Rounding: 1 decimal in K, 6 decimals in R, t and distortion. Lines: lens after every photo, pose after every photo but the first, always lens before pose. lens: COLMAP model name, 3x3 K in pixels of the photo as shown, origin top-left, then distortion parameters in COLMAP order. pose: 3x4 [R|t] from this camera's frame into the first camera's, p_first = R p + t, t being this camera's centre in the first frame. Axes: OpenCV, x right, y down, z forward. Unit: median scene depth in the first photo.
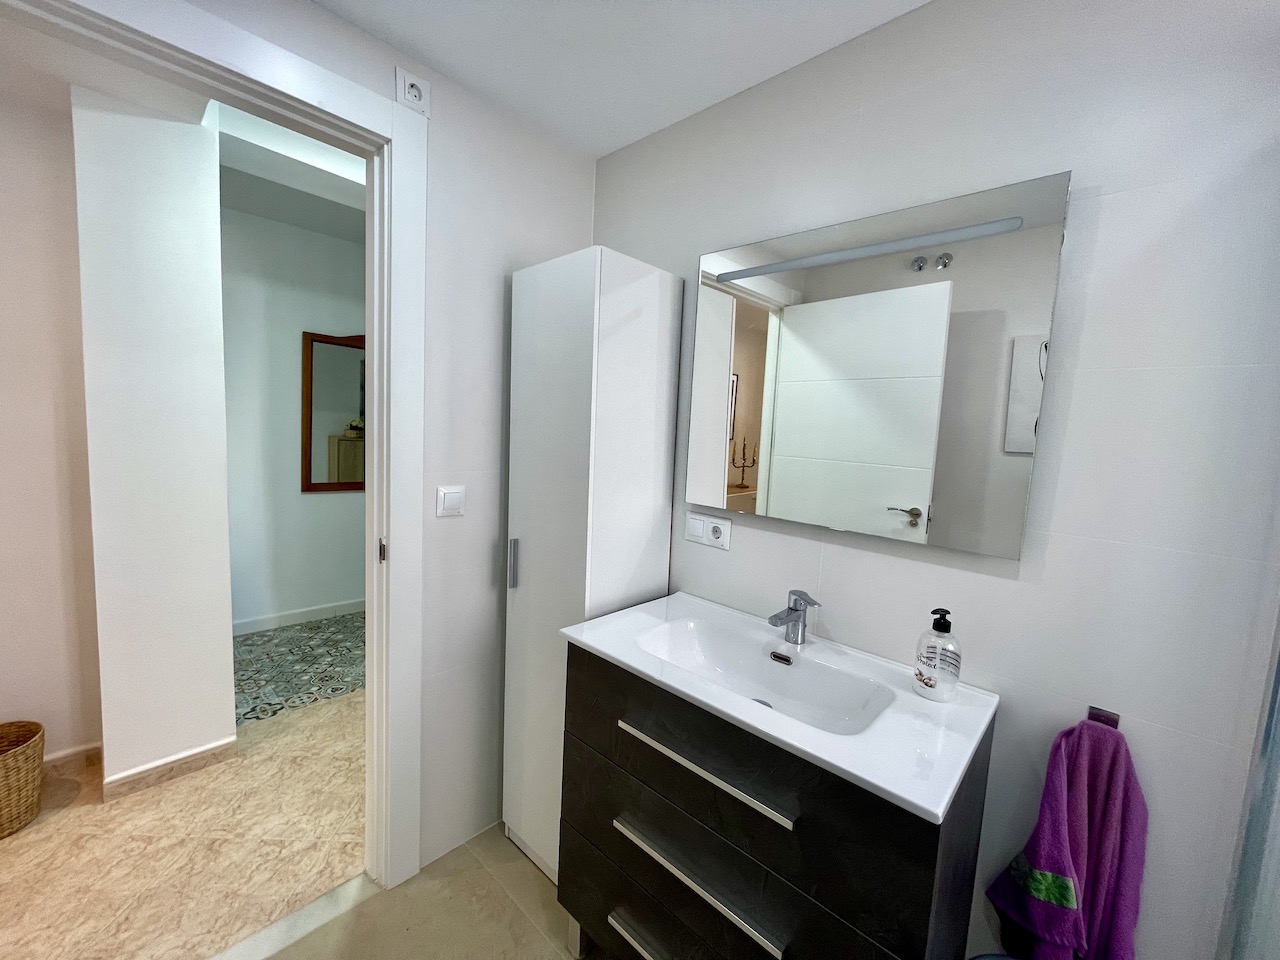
lens RADIAL K [[513.2, 0, 638.2], [0, 513.2, 481.6], [0, 0, 1]] dist [0.002228, -0.000756]
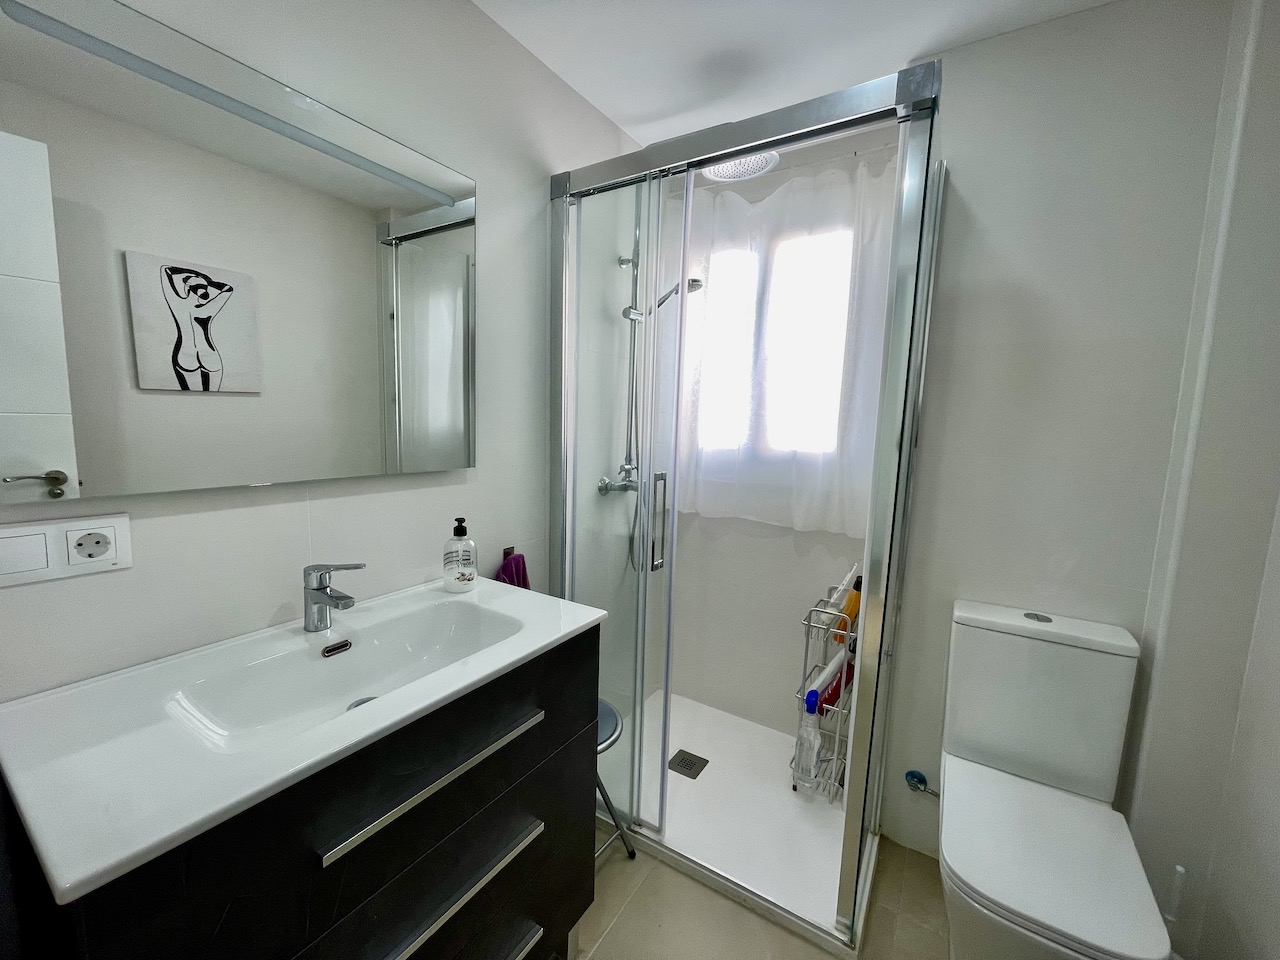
lens RADIAL K [[513.2, 0, 640.0], [0, 513.2, 479.6], [0, 0, 1]] dist [0.002228, -0.000756]
pose [[-0.184050, -0.174617, 0.967282, -0.448437], [0.060841, 0.980182, 0.188523, -0.032242], [-0.981032, 0.093548, -0.169778, 0.533280]]
